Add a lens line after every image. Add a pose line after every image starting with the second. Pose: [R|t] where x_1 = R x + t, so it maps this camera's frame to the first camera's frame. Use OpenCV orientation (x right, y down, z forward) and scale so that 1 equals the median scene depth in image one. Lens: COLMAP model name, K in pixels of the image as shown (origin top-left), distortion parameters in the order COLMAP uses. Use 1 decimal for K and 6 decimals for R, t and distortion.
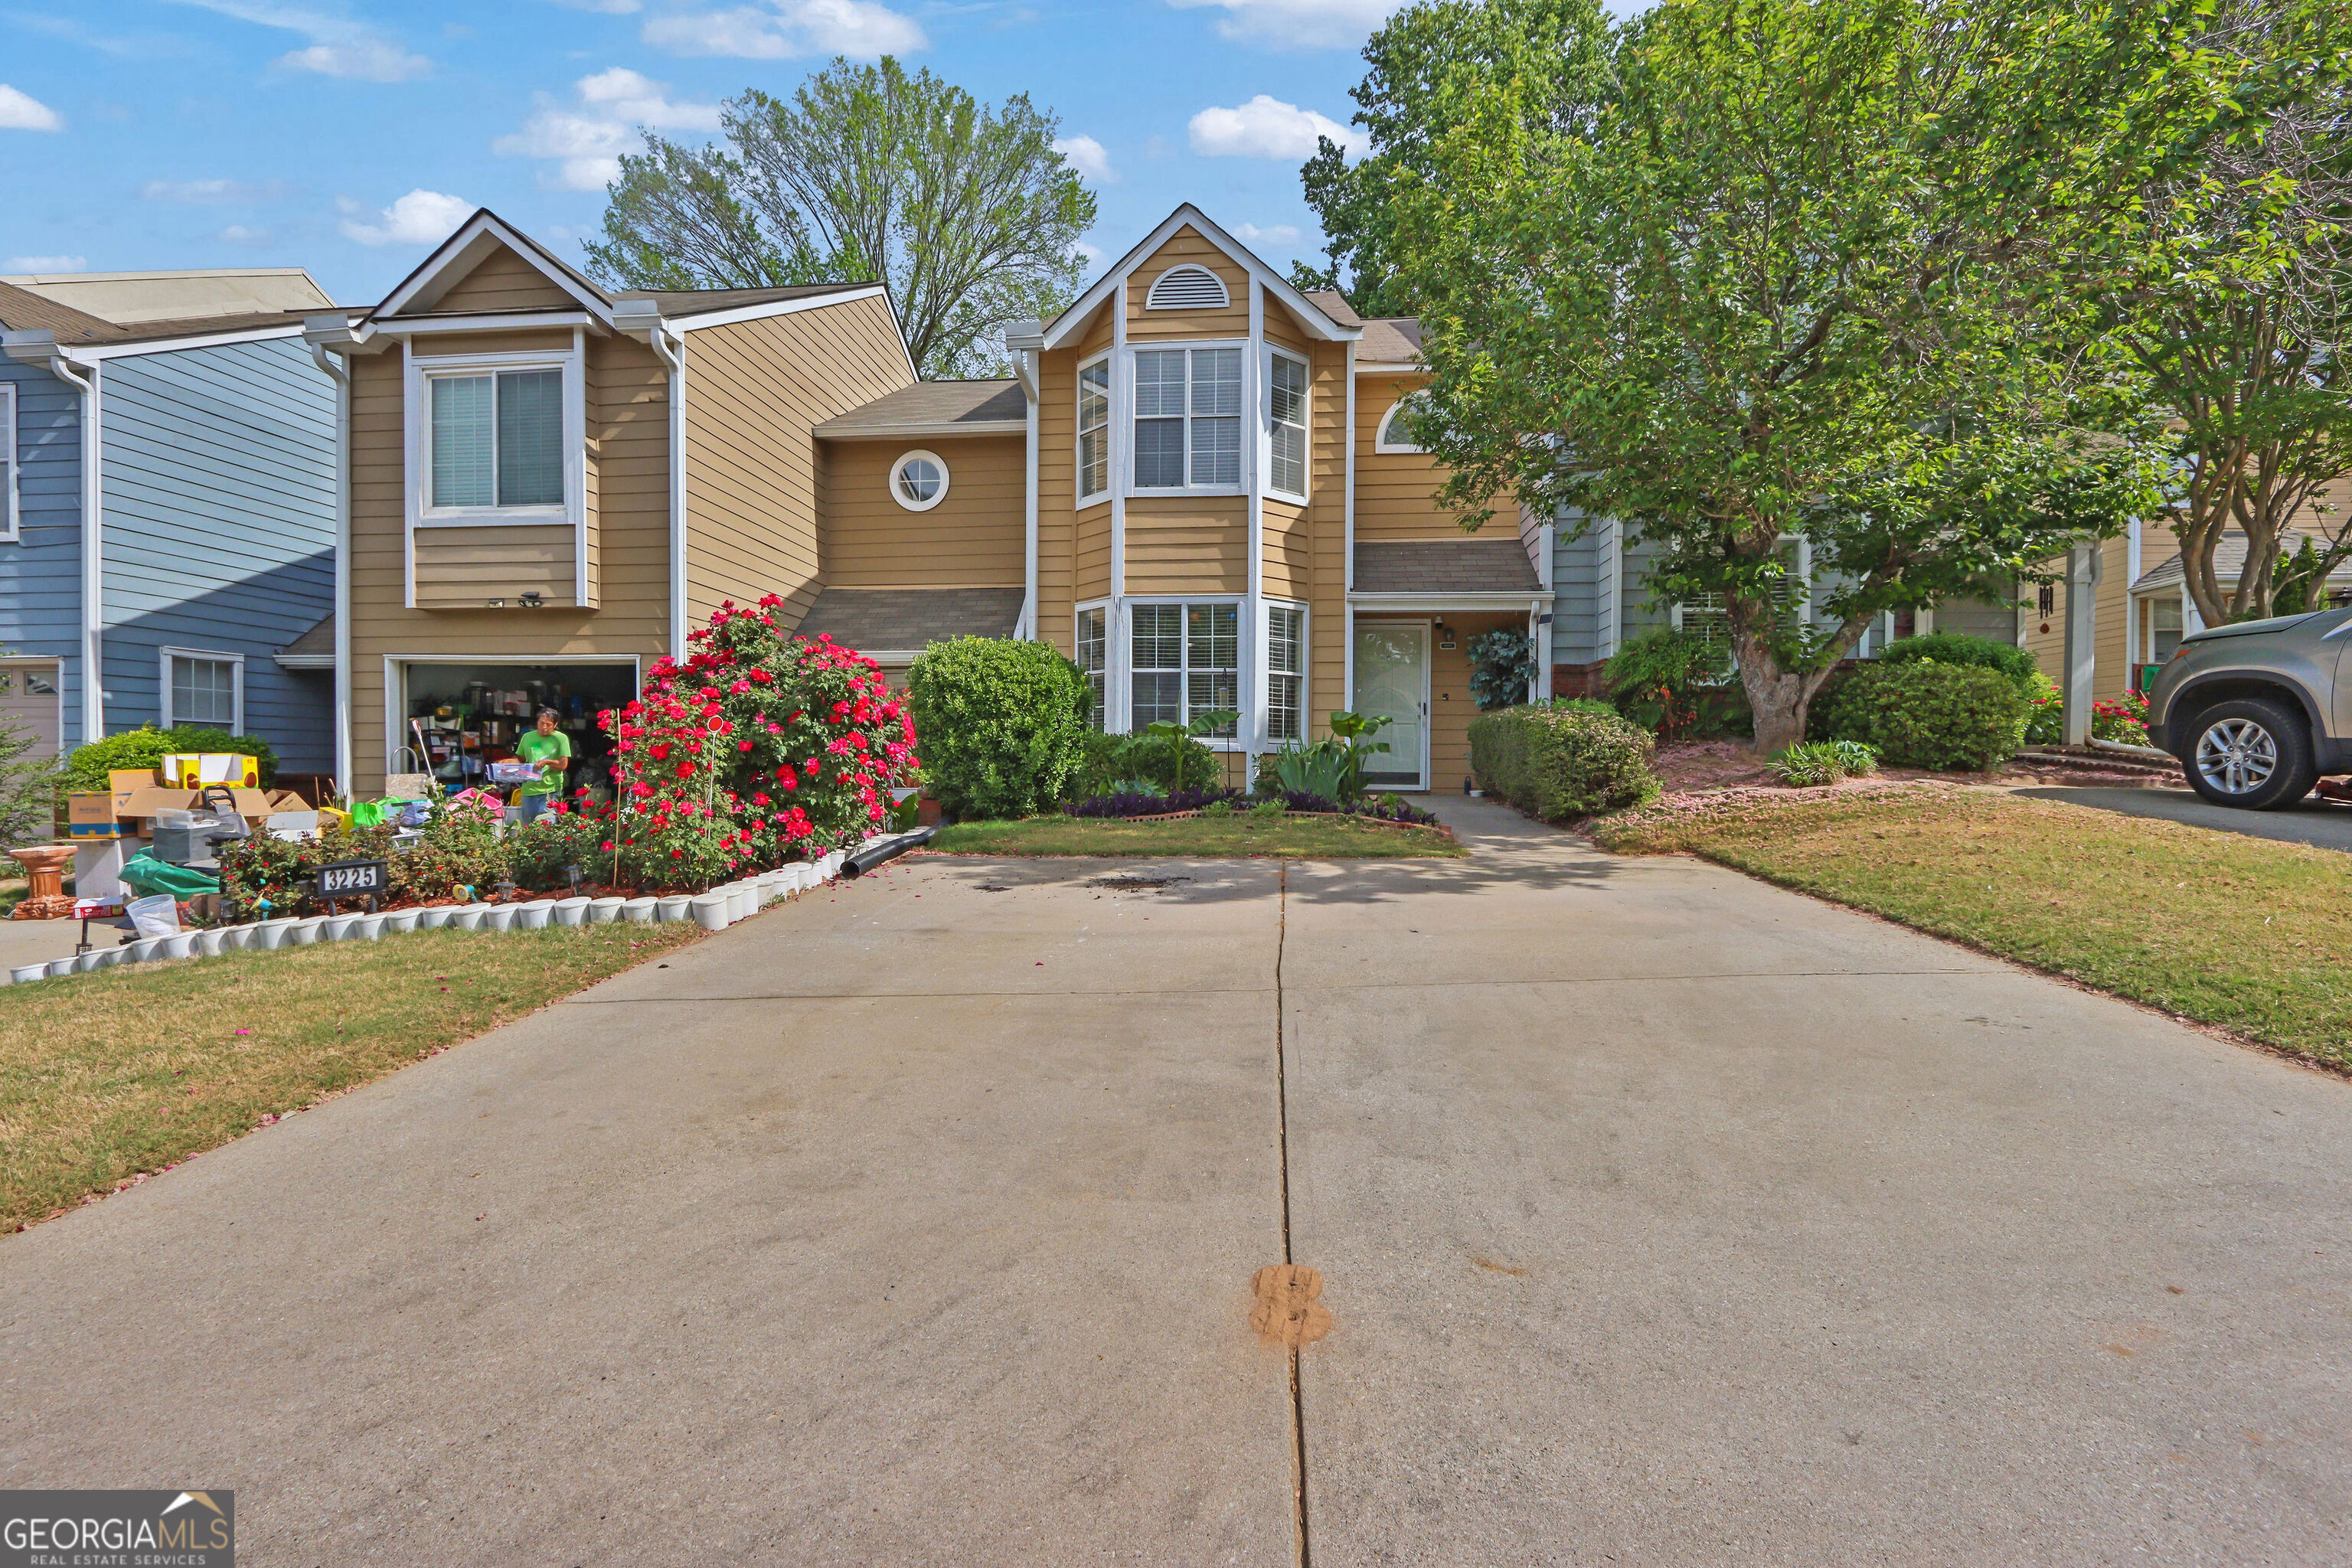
lens RADIAL K [[1088.1, 0, 1175.9], [0, 1088.1, 785.0], [0, 0, 1]] dist [-0.018423, 0.003244]
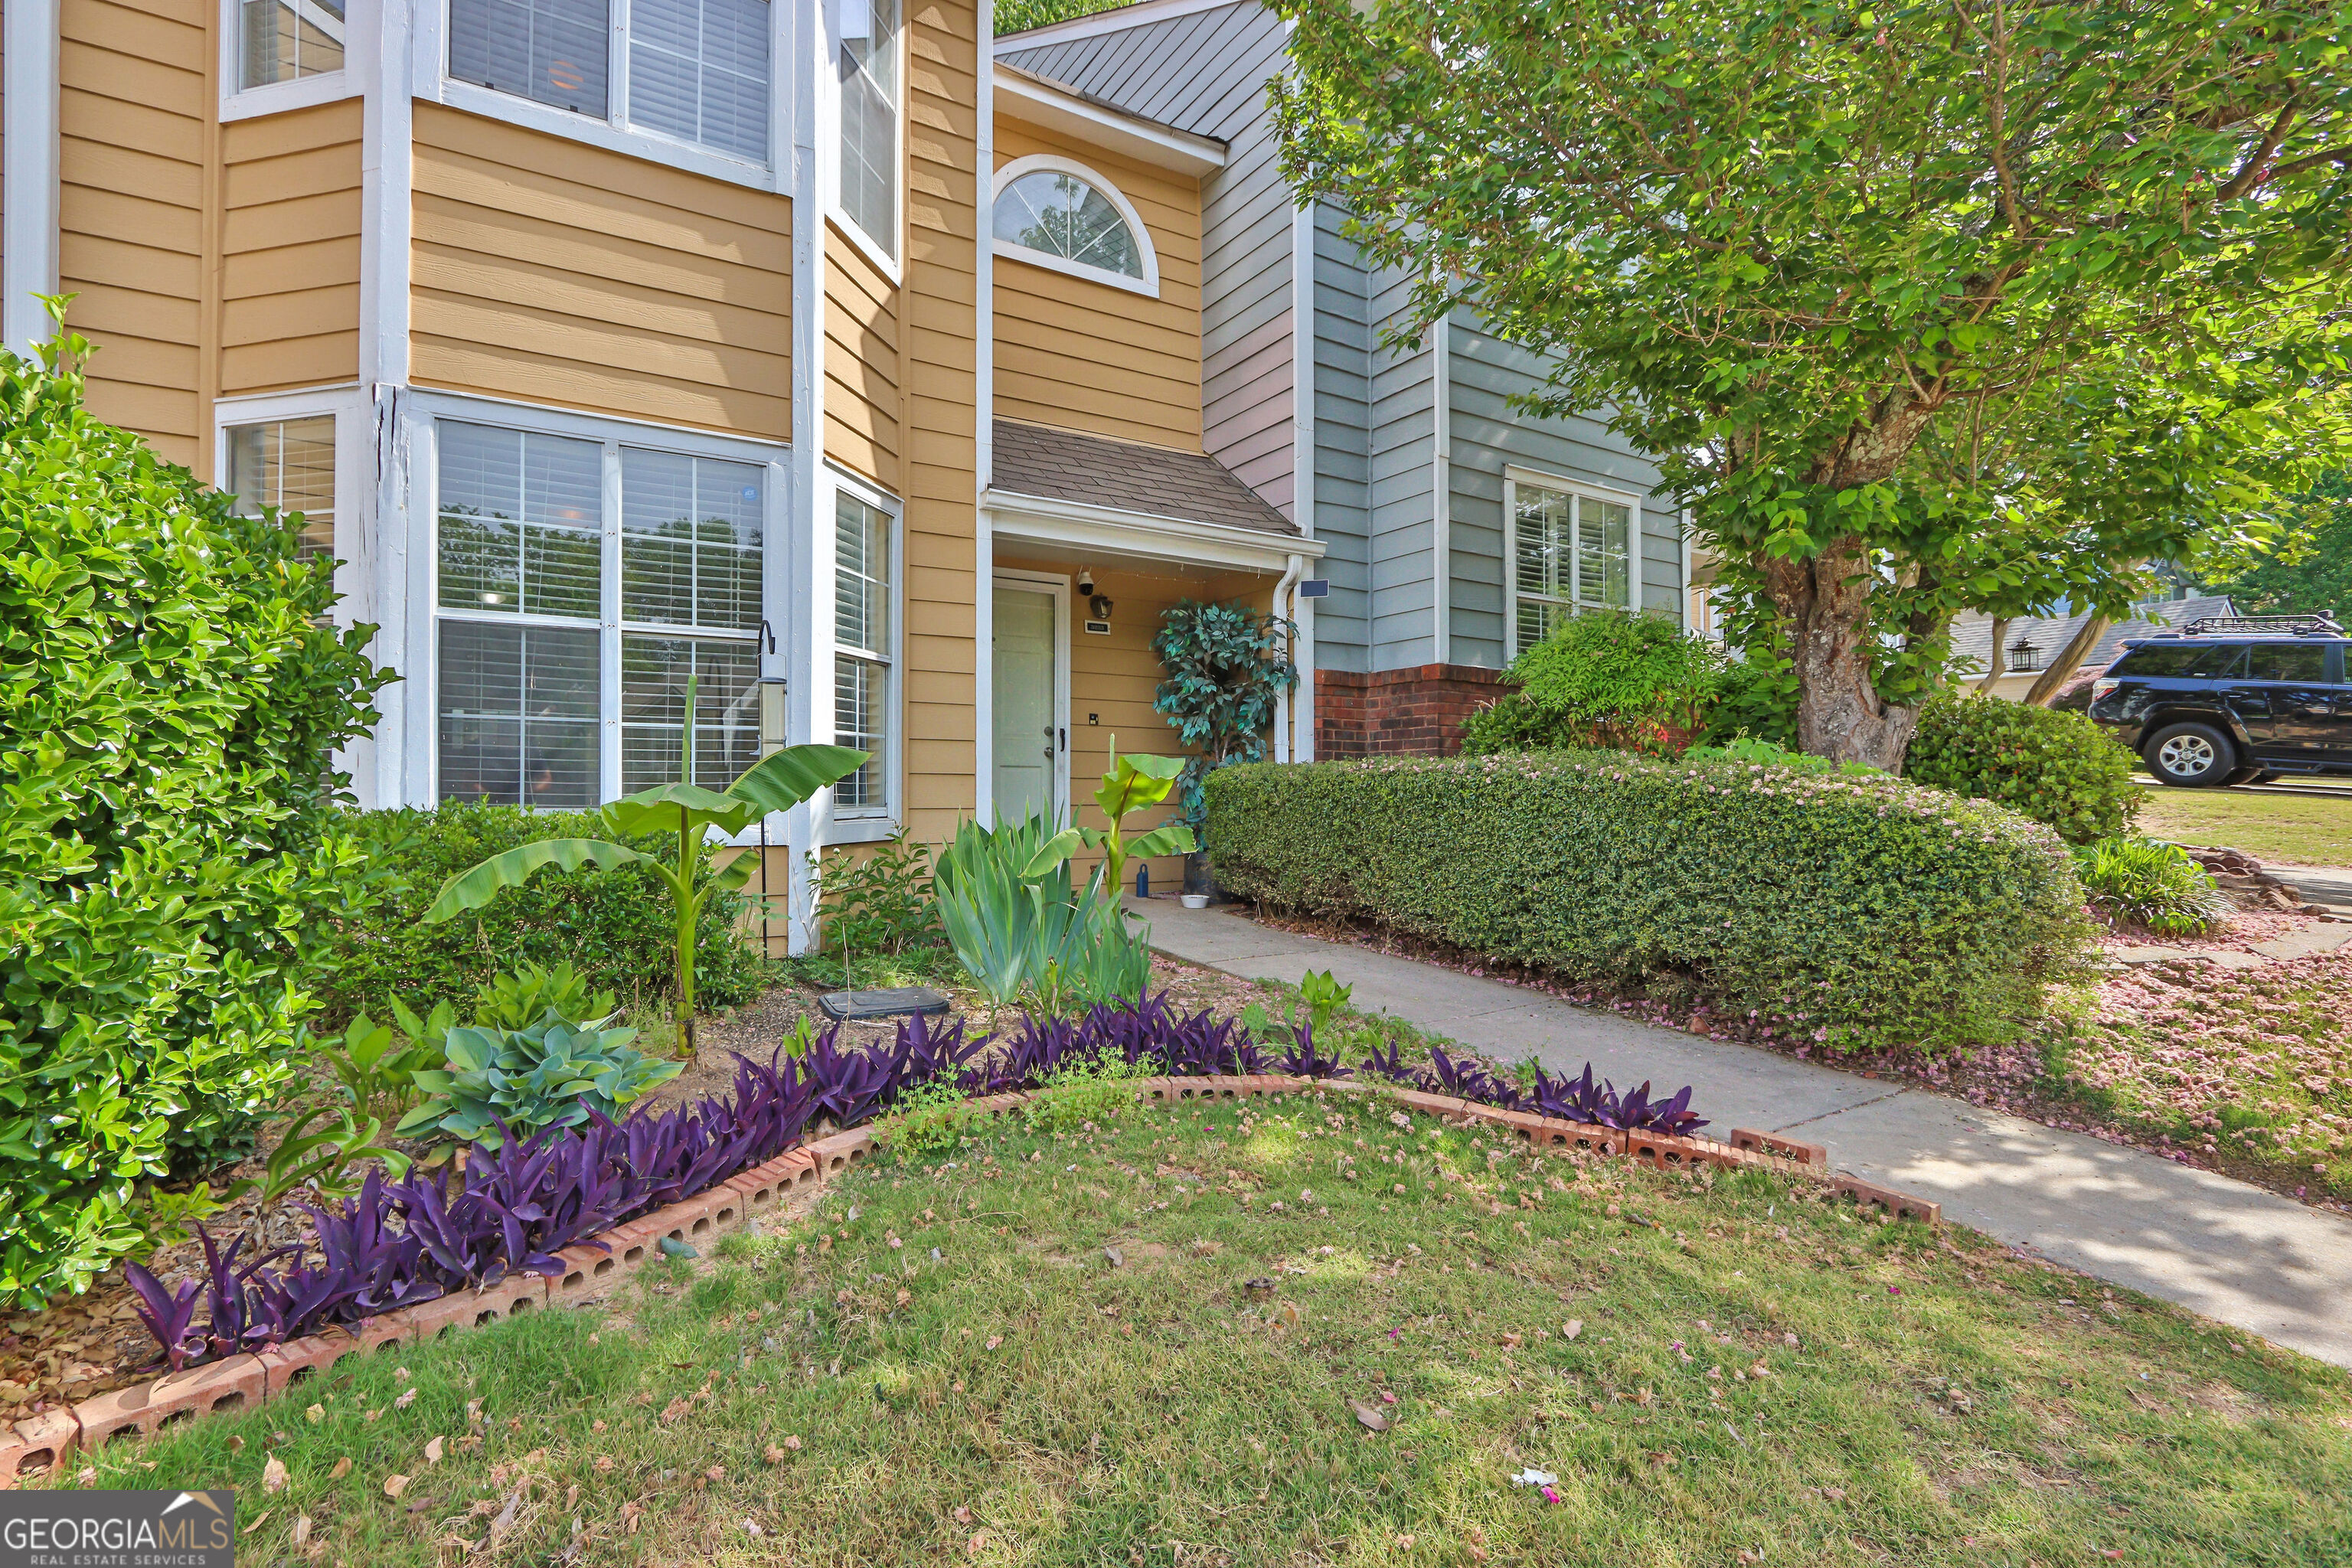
lens RADIAL K [[1088.1, 0, 1185.3], [0, 1088.1, 786.5], [0, 0, 1]] dist [-0.018423, 0.003244]
pose [[0.799336, -0.005765, 0.600857, -0.055304], [0.009639, 0.999948, -0.003229, -0.047867], [-0.600807, 0.008373, 0.799350, 0.583056]]
